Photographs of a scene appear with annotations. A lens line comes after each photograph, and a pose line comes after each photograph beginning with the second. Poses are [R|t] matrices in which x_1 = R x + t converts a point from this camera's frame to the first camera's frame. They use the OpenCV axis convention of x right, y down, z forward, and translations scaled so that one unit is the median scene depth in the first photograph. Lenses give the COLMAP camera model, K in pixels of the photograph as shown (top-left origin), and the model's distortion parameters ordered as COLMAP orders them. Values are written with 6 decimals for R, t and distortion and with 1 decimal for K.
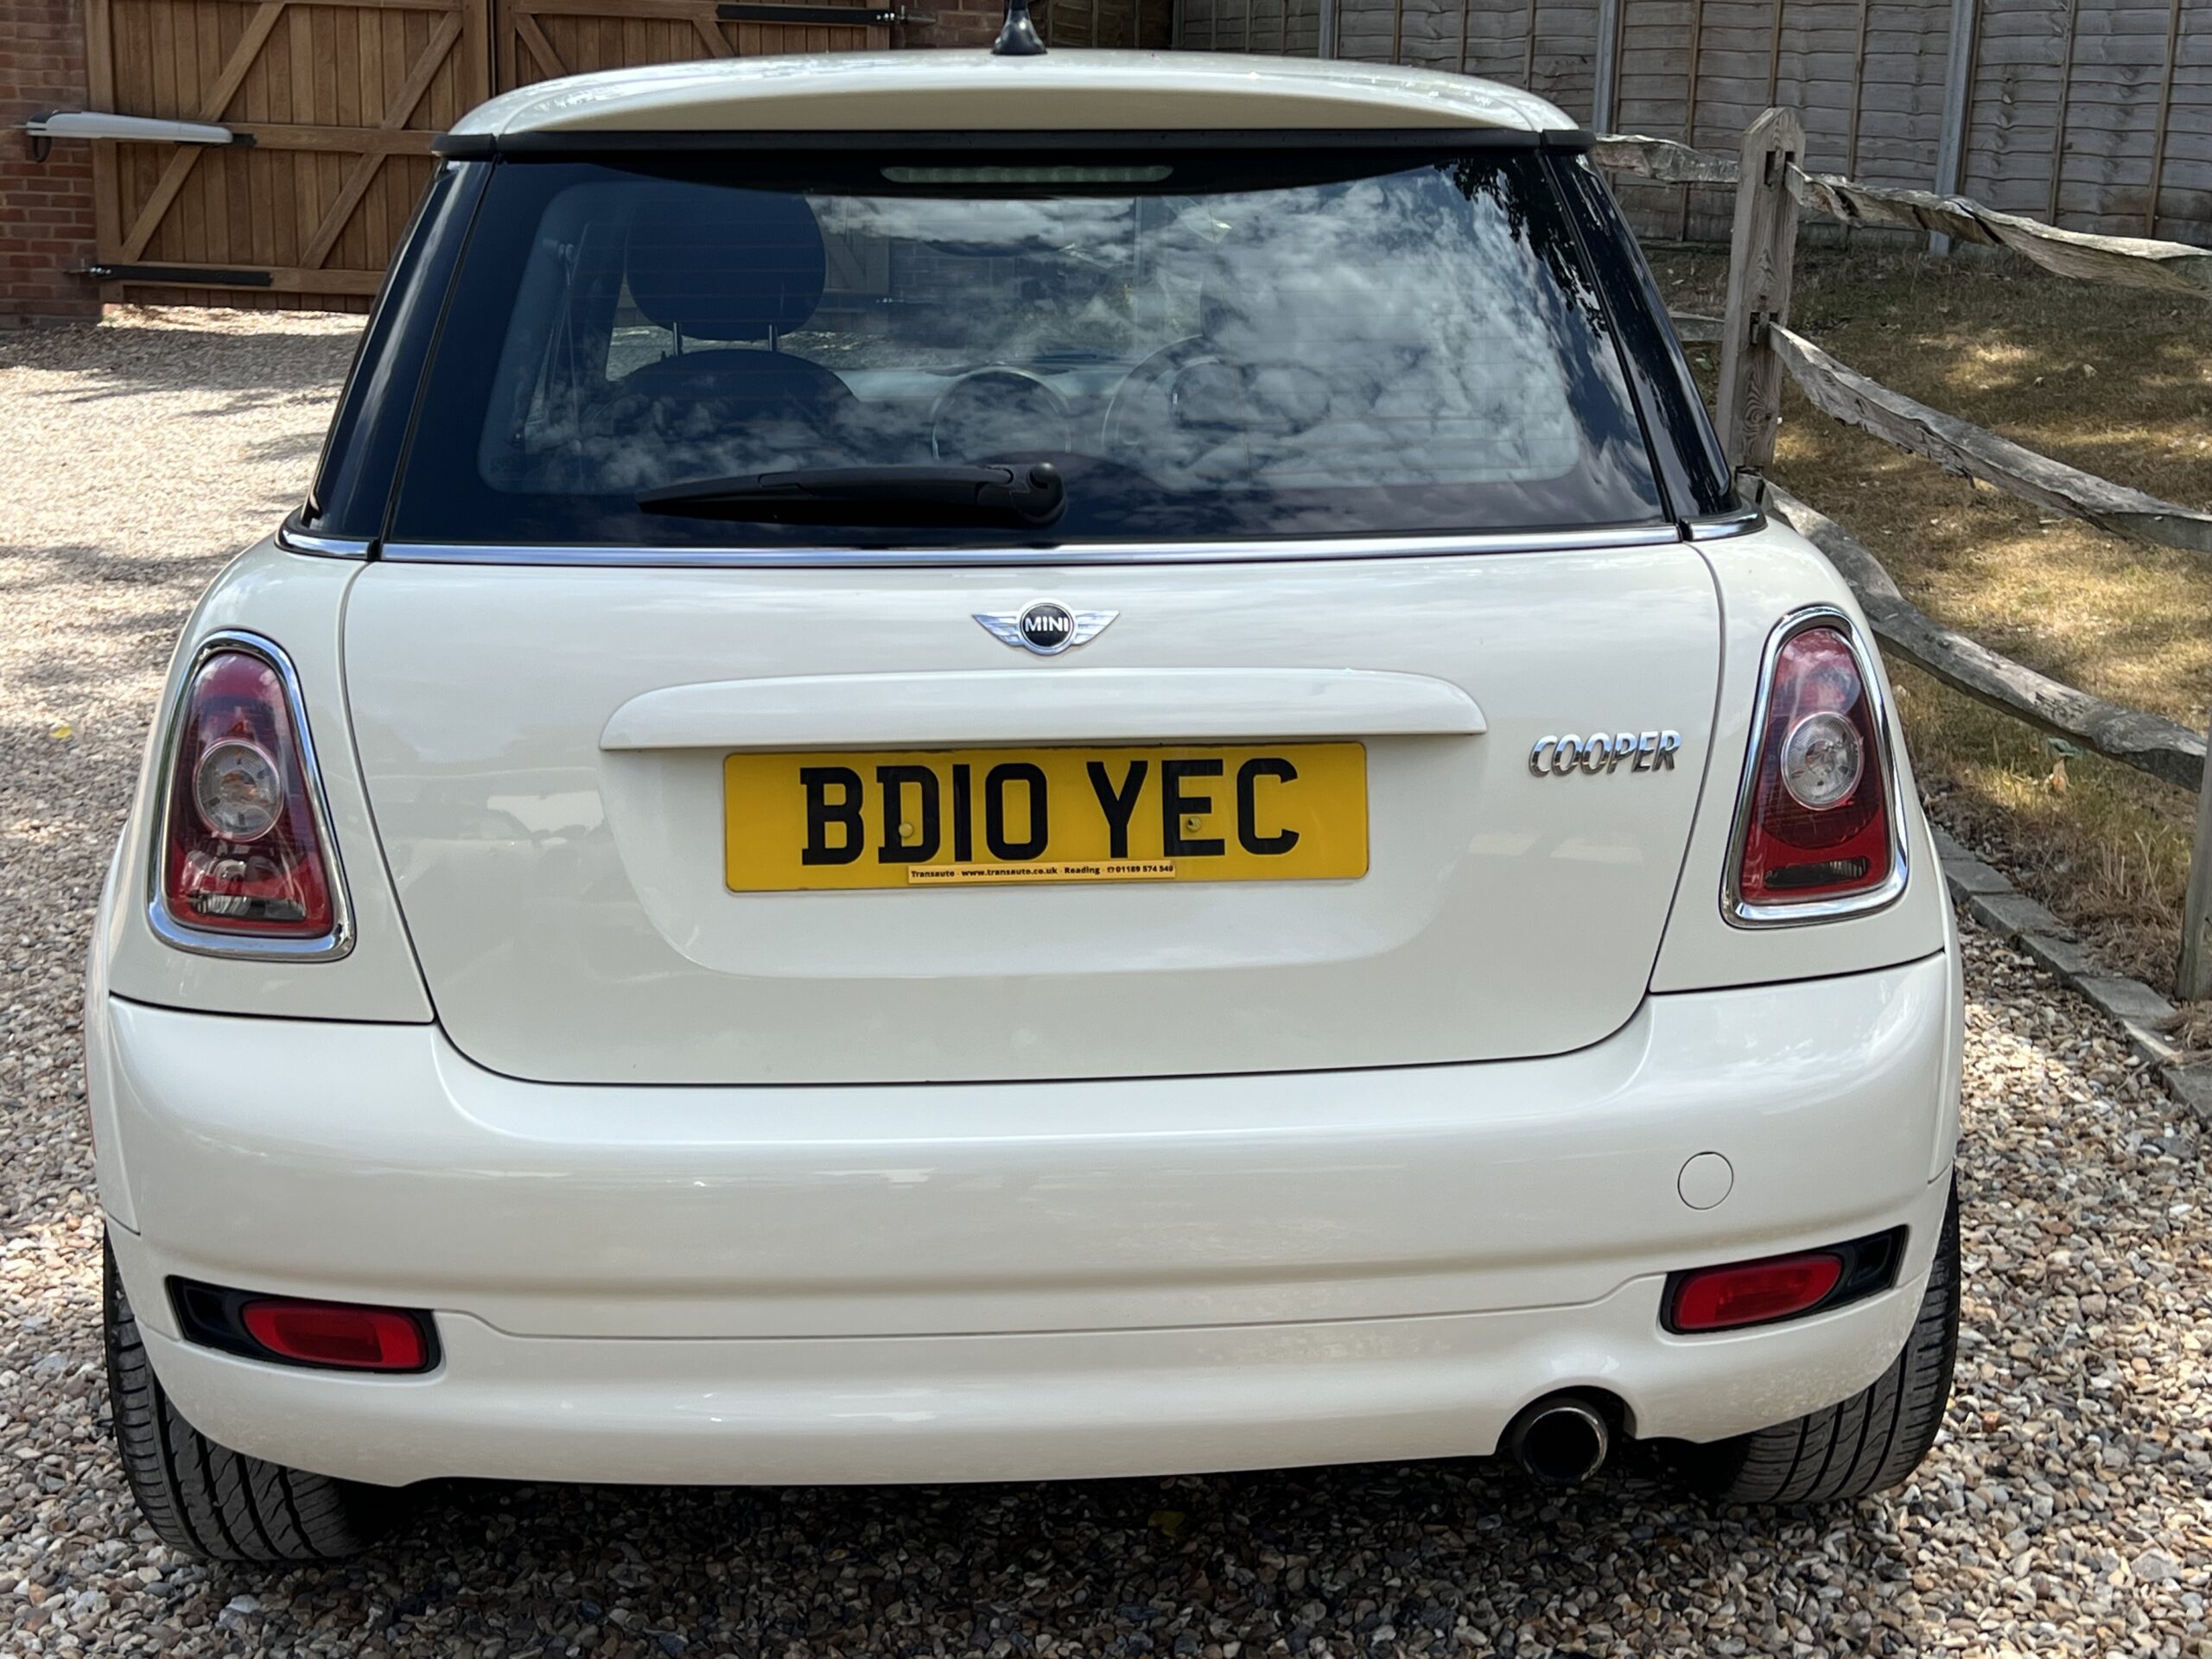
lens RADIAL K [[2862.0, 0, 1114.2], [0, 2862.0, 812.1], [0, 0, 1]] dist [0.064128, 0.000000]
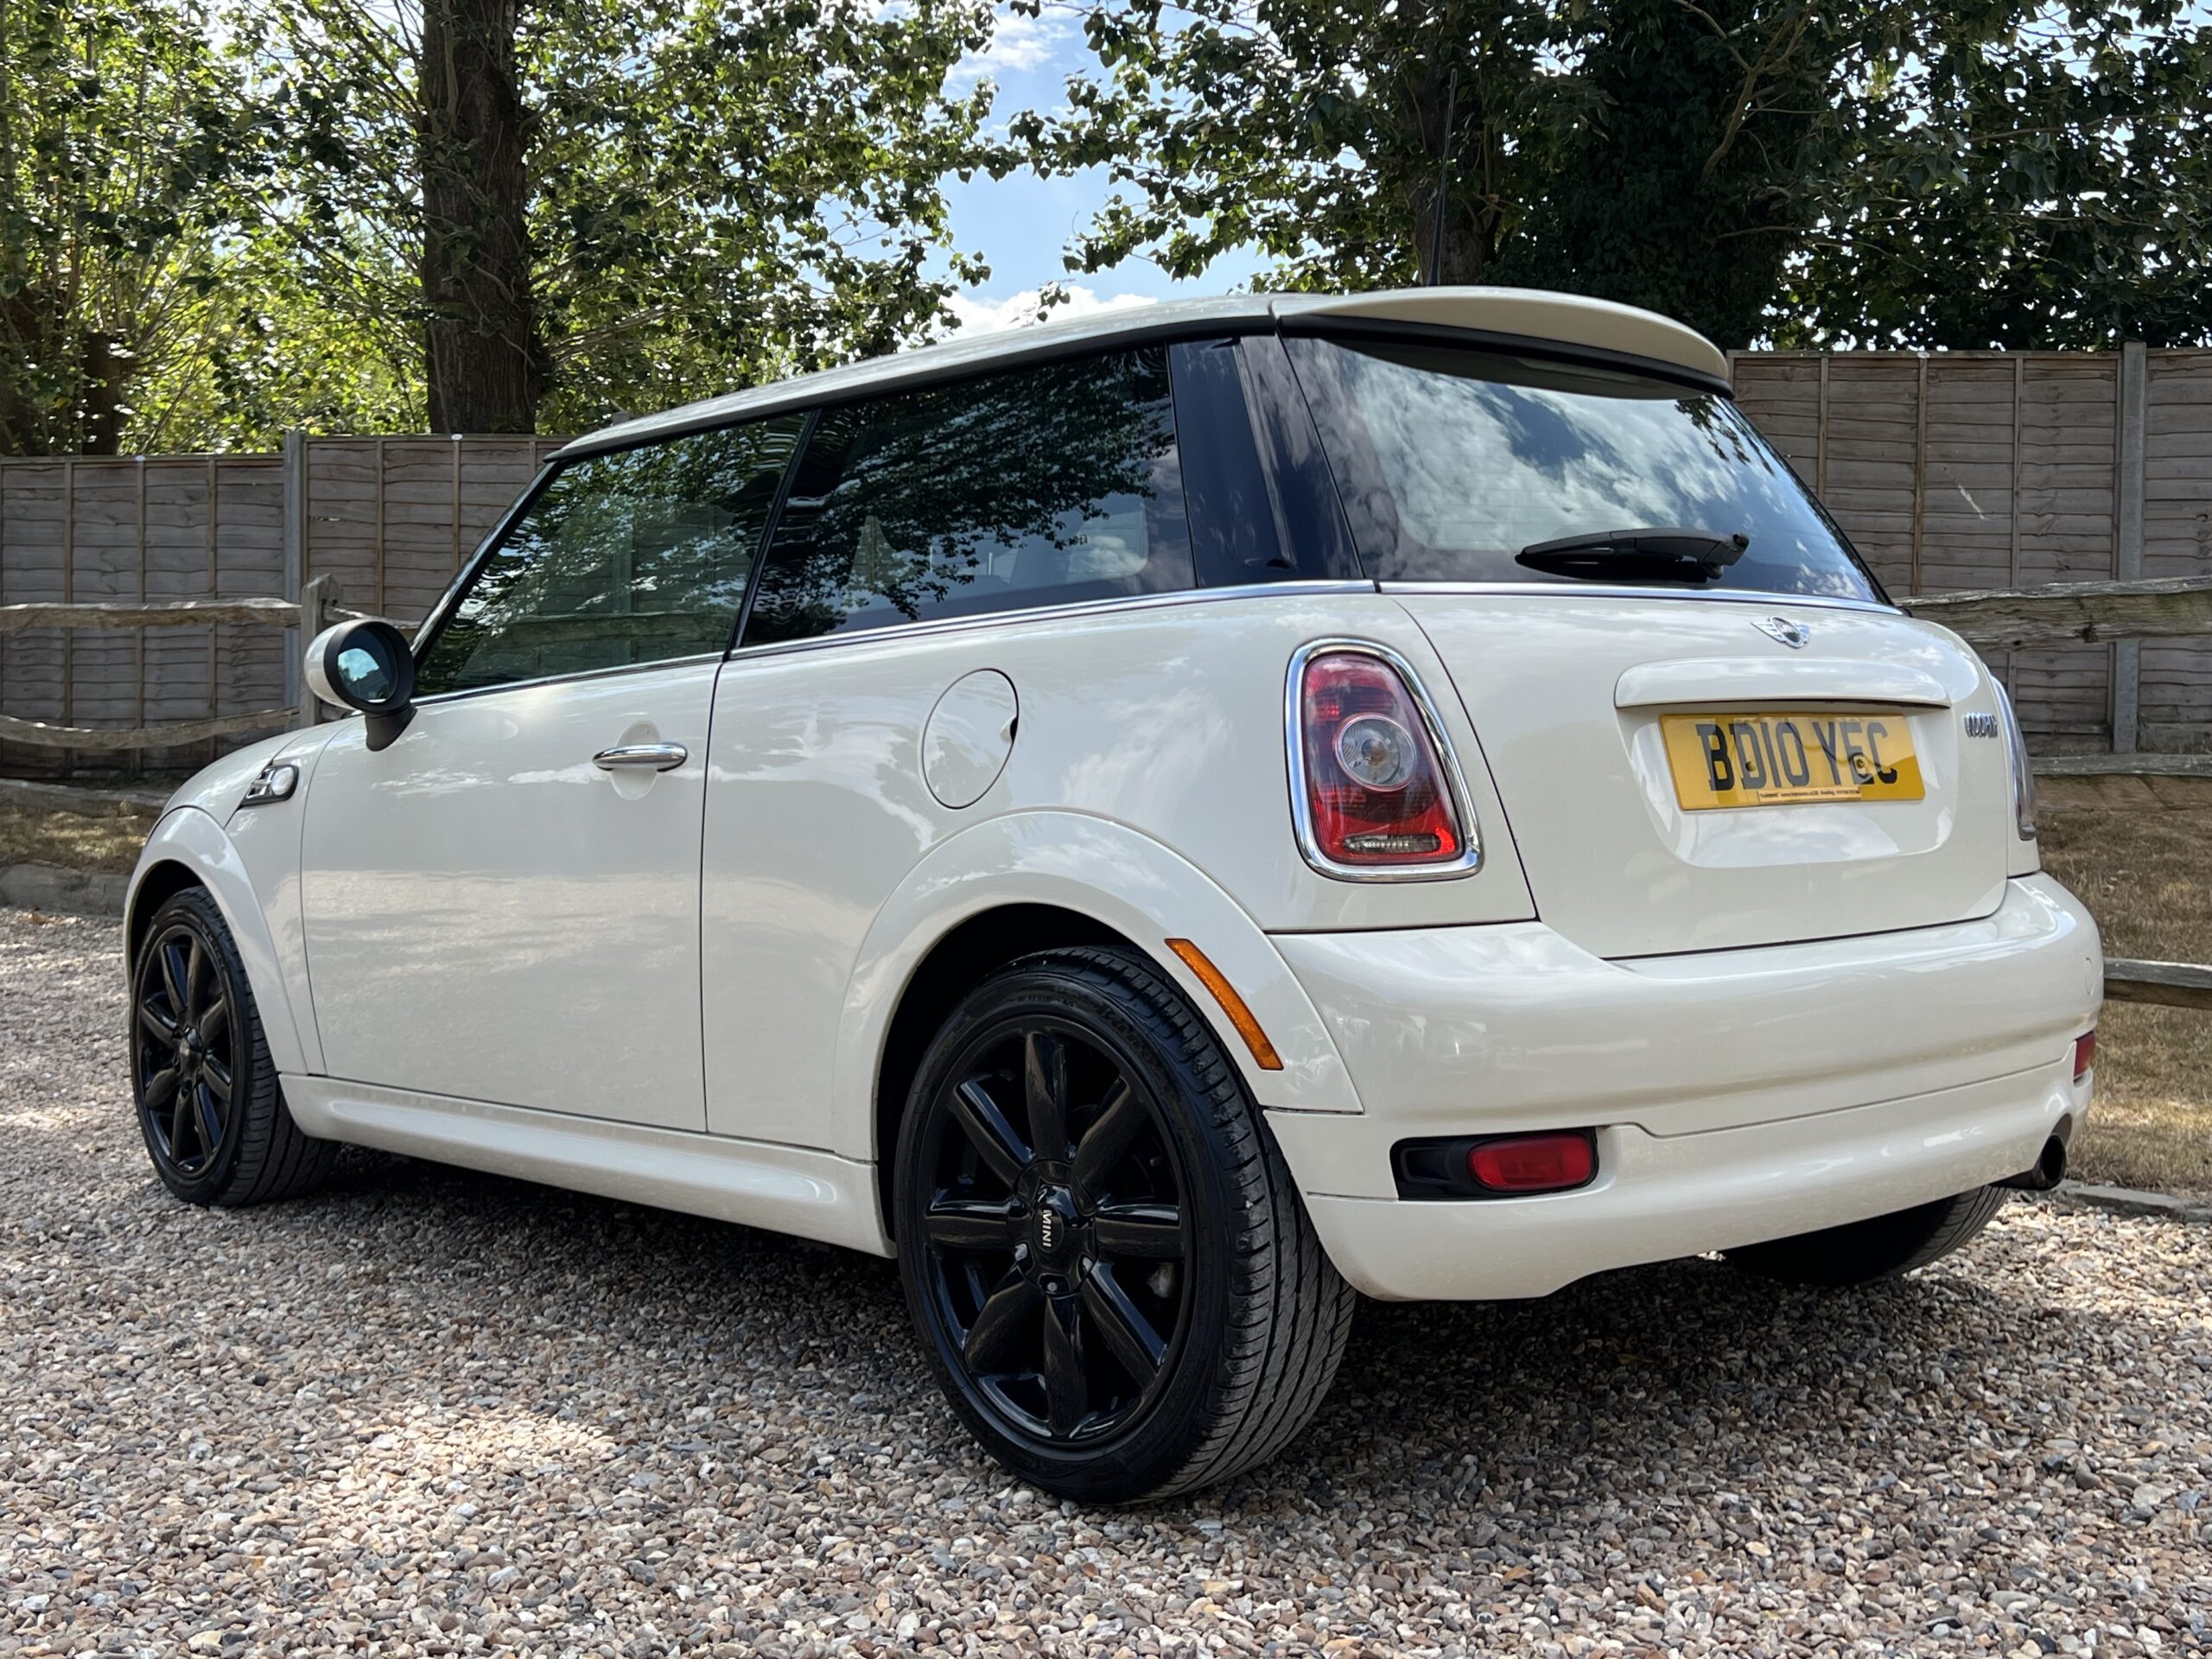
lens RADIAL K [[2429.4, 0, 1111.4], [0, 2429.4, 840.6], [0, 0, 1]] dist [0.021065, 0.000000]
pose [[0.780053, -0.024380, 0.625238, -0.230011], [0.151266, 0.976950, -0.150626, 0.037662], [-0.607153, 0.212073, 0.765761, 0.057954]]
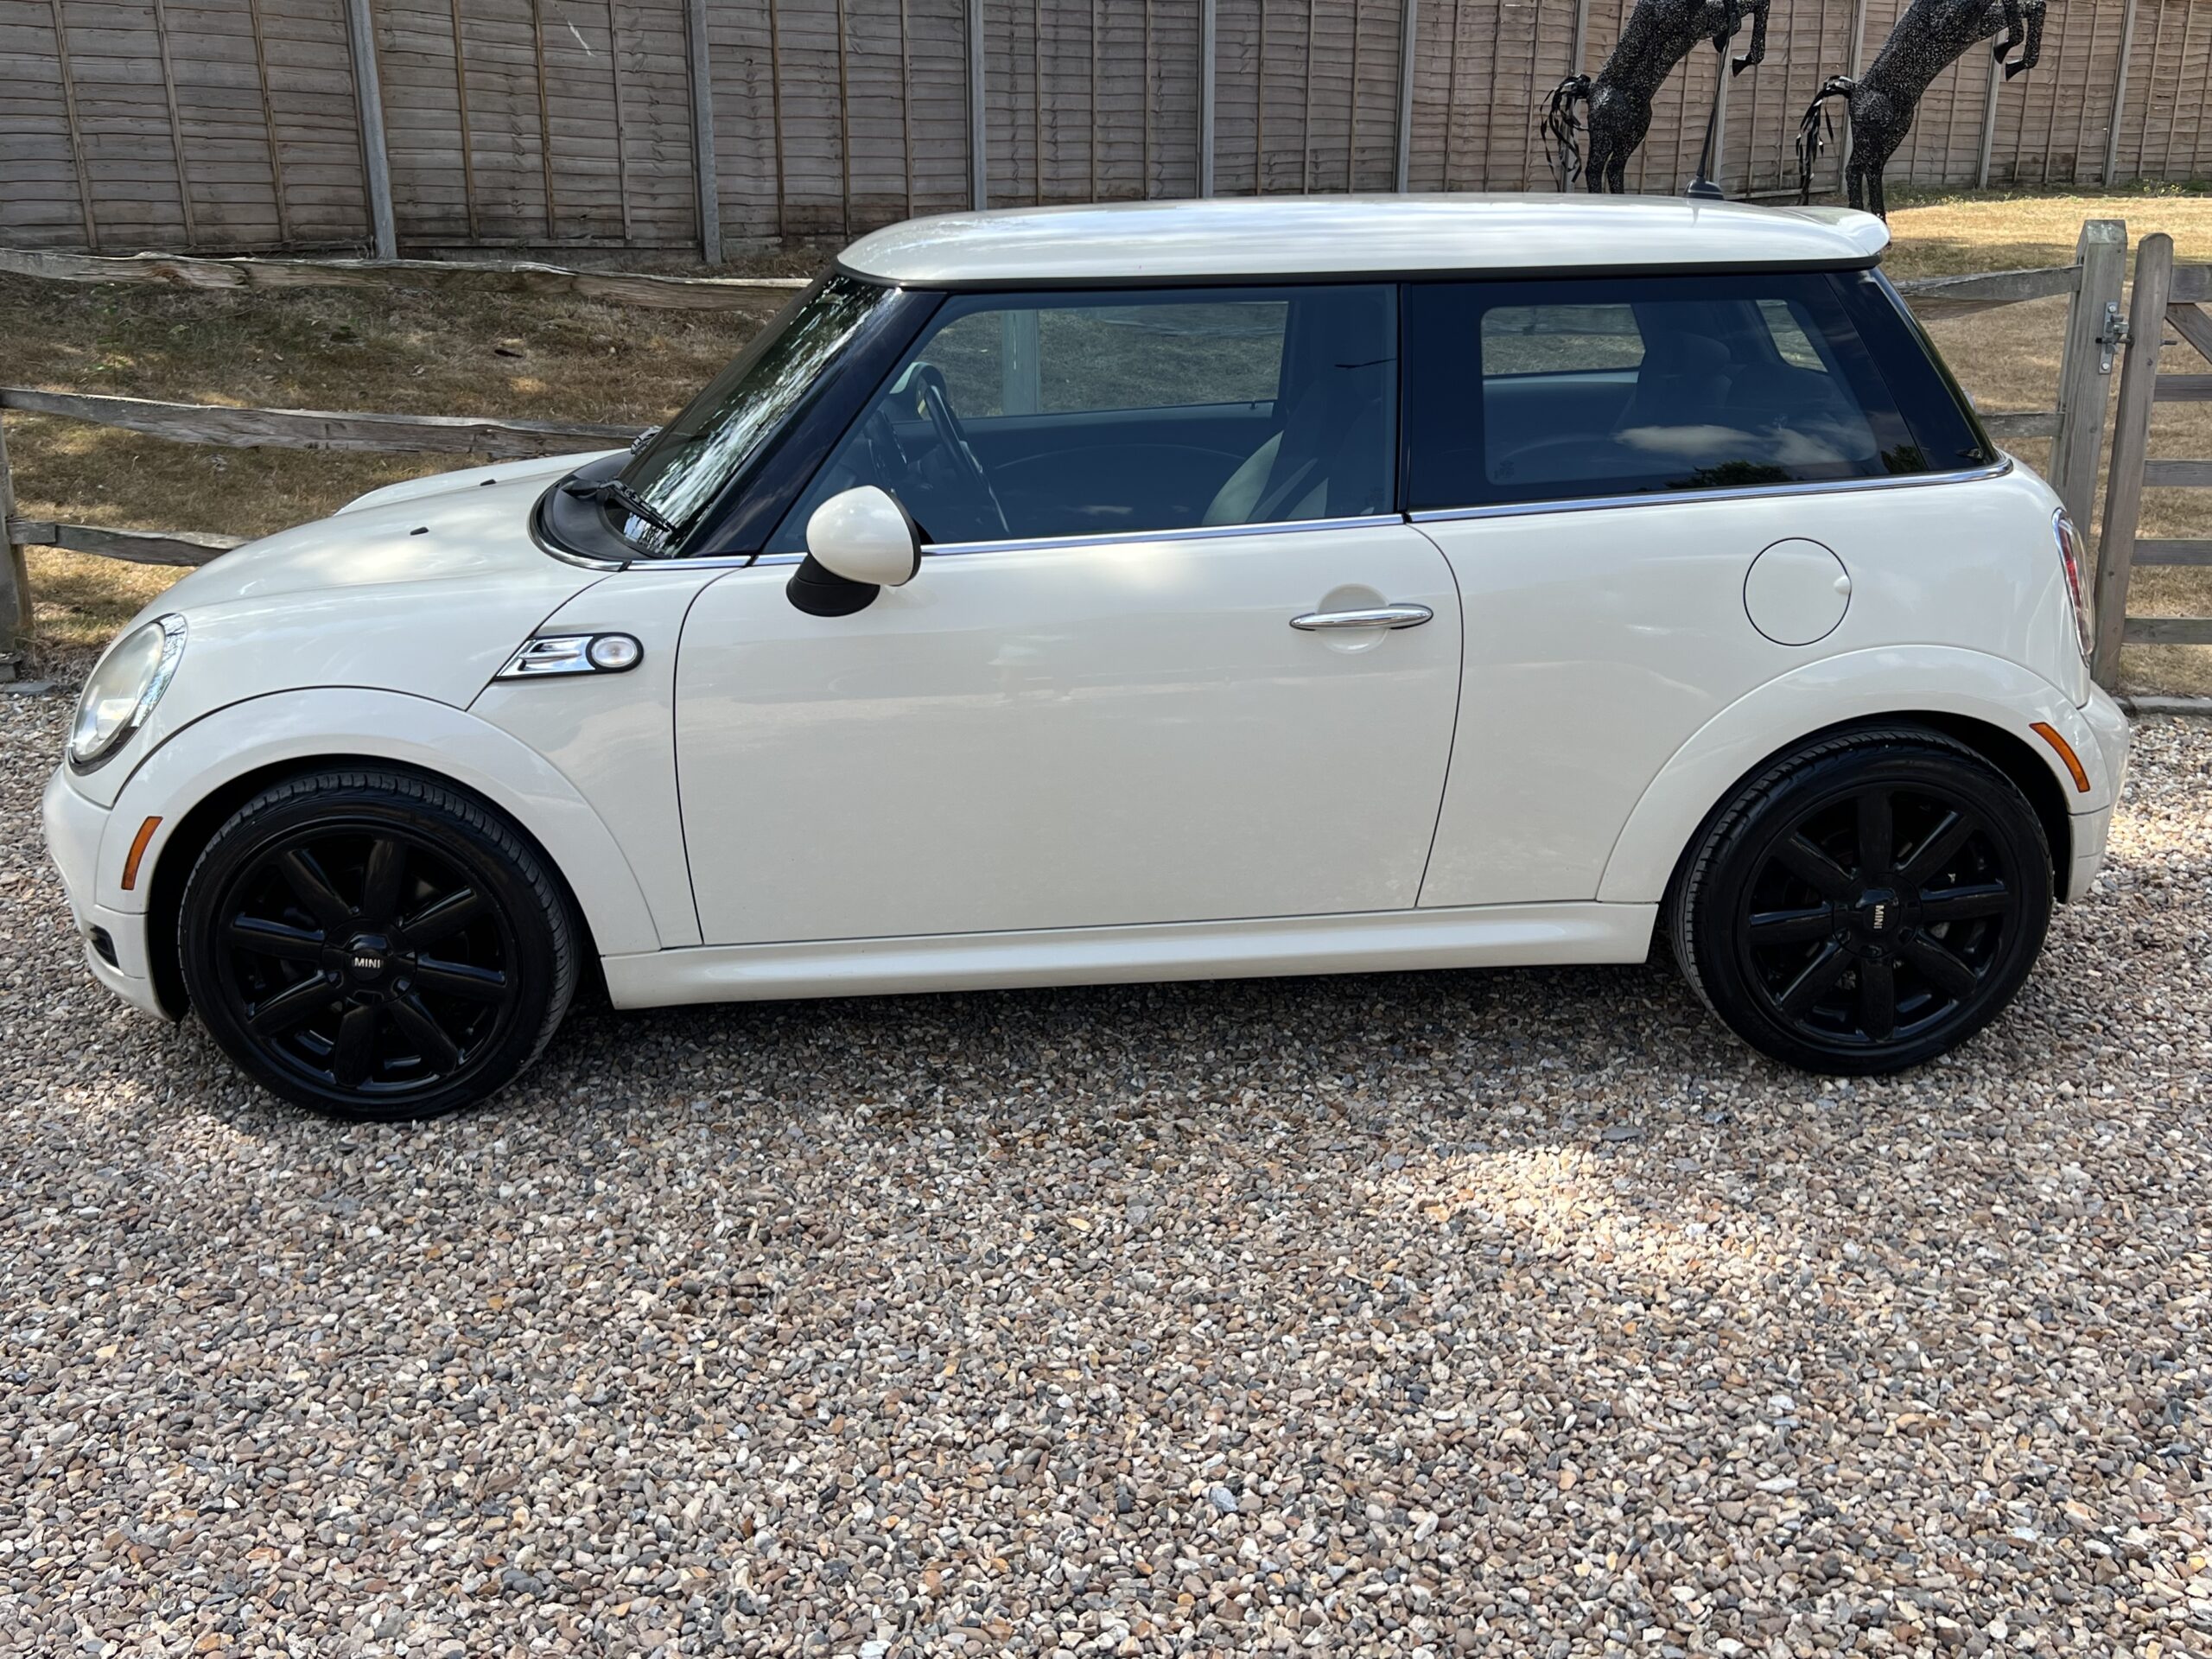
lens RADIAL K [[2076.9, 0, 1132.3], [0, 2076.9, 857.7], [0, 0, 1]] dist [0.023370, 0.000000]
pose [[-0.003552, -0.332725, 0.943017, -0.380624], [0.237102, 0.915852, 0.324033, -0.101068], [-0.971478, 0.224742, 0.075637, 0.343748]]
